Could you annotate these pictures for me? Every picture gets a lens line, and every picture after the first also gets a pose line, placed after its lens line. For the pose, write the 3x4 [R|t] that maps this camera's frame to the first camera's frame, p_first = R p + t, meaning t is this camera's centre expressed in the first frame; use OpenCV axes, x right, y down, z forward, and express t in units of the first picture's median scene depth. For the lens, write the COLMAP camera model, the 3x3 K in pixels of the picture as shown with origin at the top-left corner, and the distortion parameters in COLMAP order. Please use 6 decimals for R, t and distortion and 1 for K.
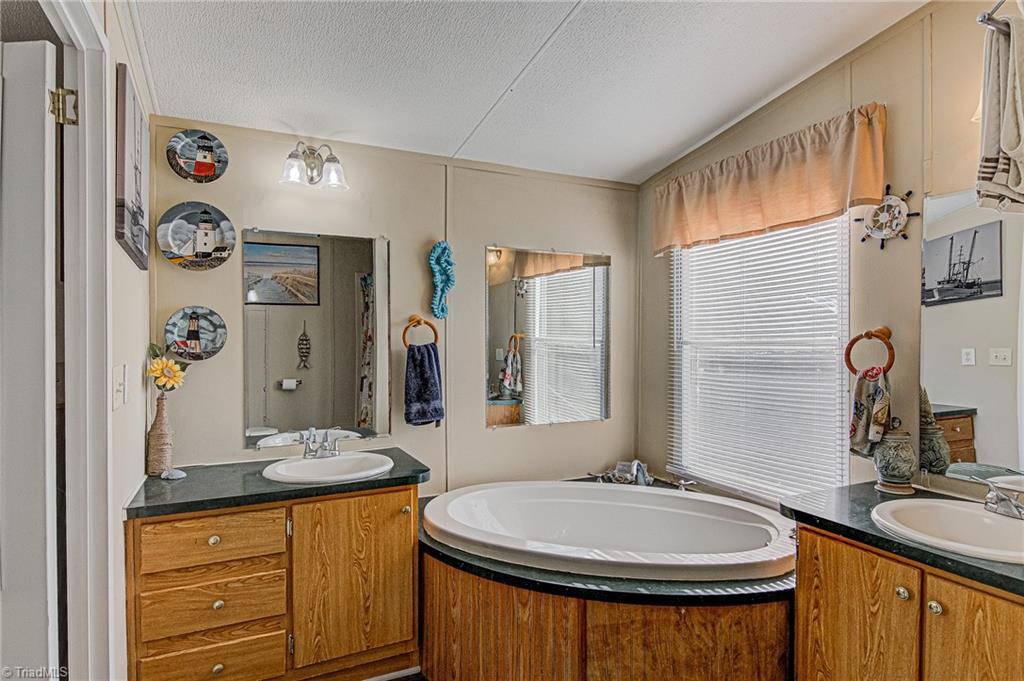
lens RADIAL K [[566.5, 0, 512.0], [0, 566.5, 340.5], [0, 0, 1]] dist [0.000252, -0.001929]
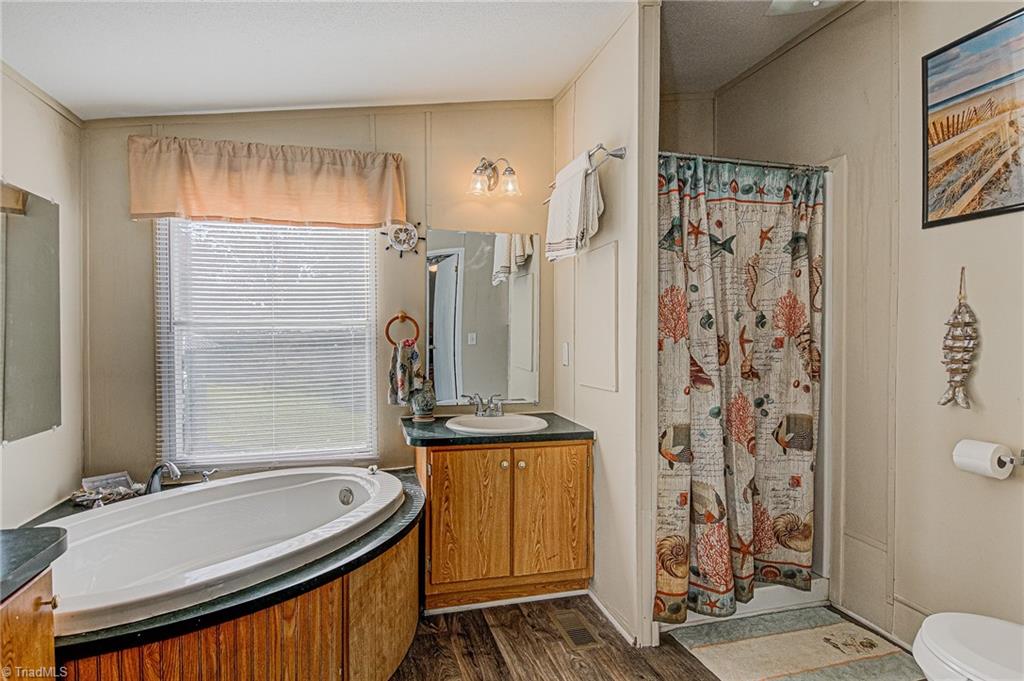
lens RADIAL K [[541.4, 0, 514.3], [0, 541.4, 337.5], [0, 0, 1]] dist [0.005262, -0.001348]
pose [[0.193209, -0.007725, 0.981127, -0.601473], [0.002992, 0.999969, 0.007284, 0.030113], [-0.981153, 0.001528, 0.193226, 0.423684]]
